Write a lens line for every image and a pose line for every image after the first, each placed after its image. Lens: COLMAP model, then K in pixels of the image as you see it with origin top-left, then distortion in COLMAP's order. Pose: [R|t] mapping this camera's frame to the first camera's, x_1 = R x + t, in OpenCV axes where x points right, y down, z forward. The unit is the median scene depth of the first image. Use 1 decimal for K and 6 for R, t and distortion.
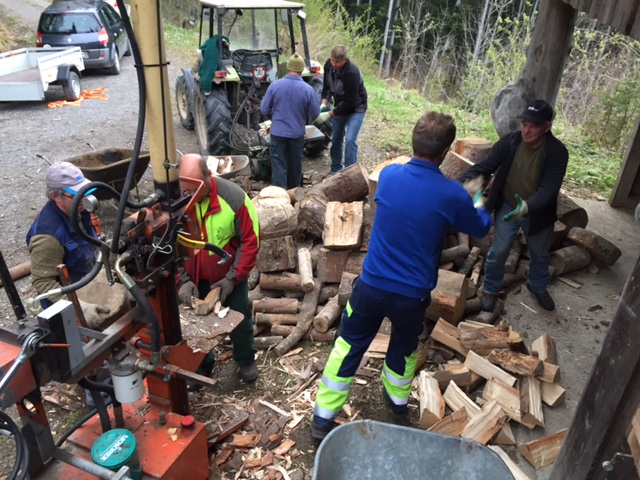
lens RADIAL K [[544.0, 0, 318.9], [0, 544.0, 242.3], [0, 0, 1]] dist [0.074406, -0.088781]
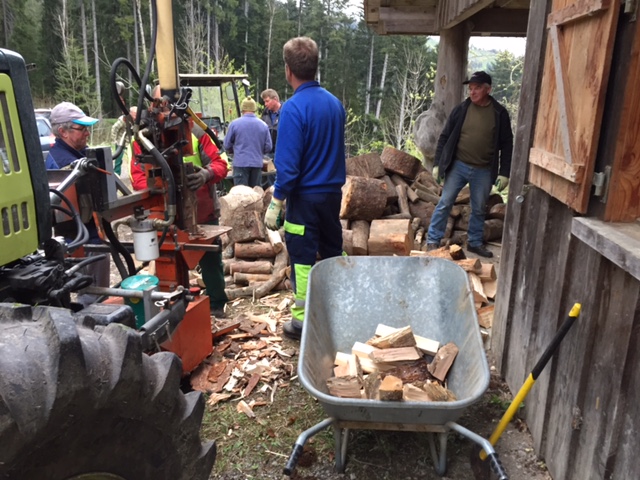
lens RADIAL K [[544.0, 0, 321.1], [0, 544.0, 236.1], [0, 0, 1]] dist [0.074406, -0.088781]
pose [[0.989926, -0.078639, 0.117735, -0.063411], [0.103437, 0.969513, -0.222139, 0.320146], [-0.096677, 0.232079, 0.967881, -0.119809]]
